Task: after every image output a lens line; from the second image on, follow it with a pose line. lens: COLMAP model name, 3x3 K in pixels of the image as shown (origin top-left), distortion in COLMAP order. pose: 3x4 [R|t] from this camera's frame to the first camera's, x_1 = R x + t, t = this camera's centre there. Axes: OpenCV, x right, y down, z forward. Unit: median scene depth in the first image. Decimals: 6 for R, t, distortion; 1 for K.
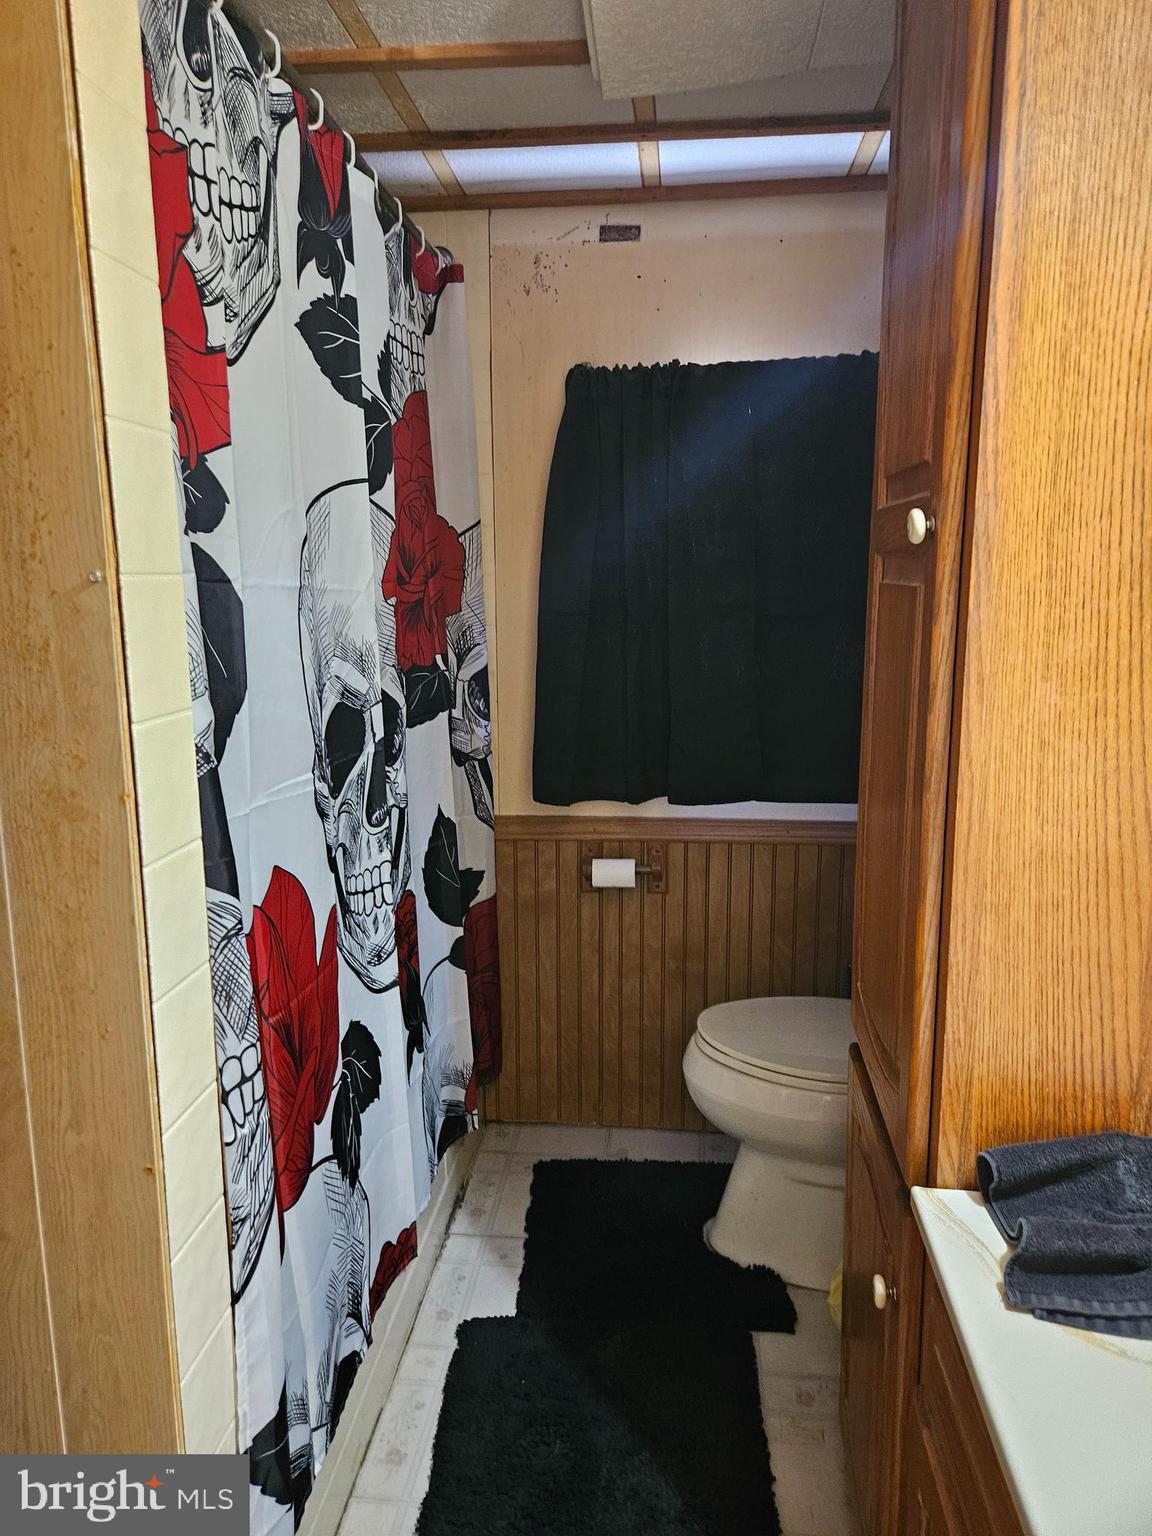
lens RADIAL K [[1028.2, 0, 567.2], [0, 1028.2, 747.5], [0, 0, 1]] dist [0.076582, -0.054725]
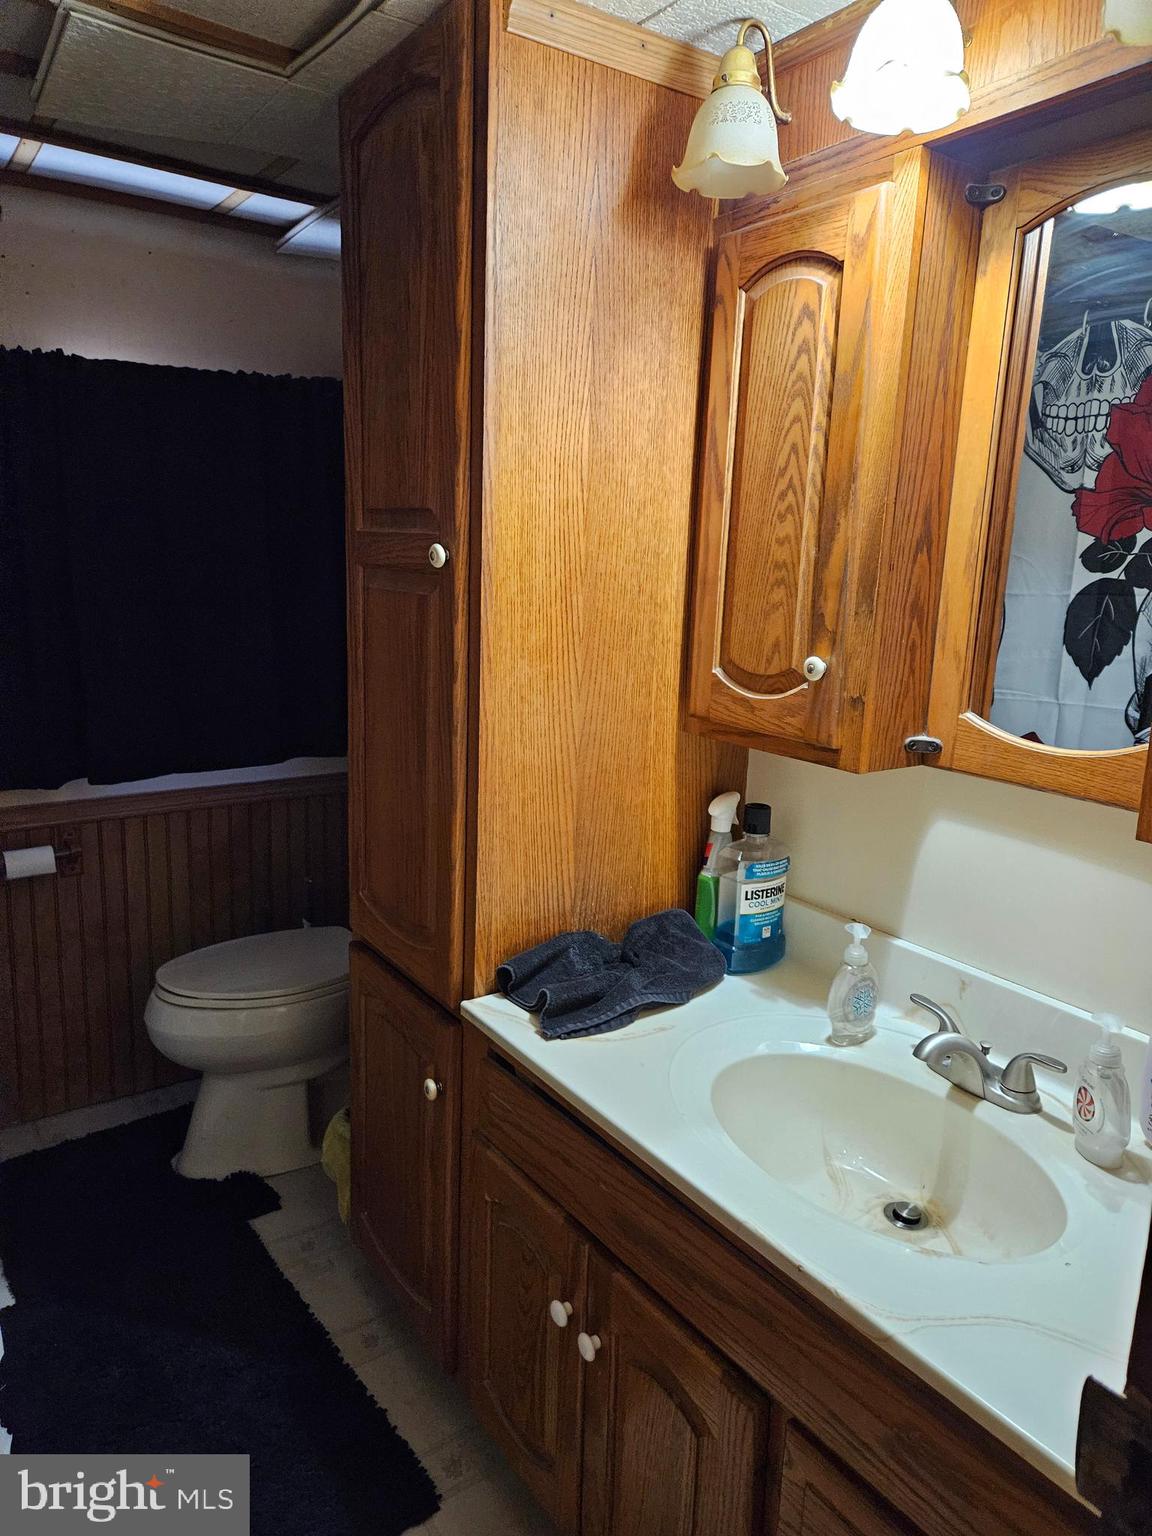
lens RADIAL K [[1028.2, 0, 567.2], [0, 1028.2, 747.5], [0, 0, 1]] dist [0.076582, -0.054725]
pose [[0.752472, -0.092481, 0.652100, -0.496632], [0.074129, 0.995694, 0.055670, -0.010827], [-0.654440, 0.006450, 0.756087, -0.217291]]
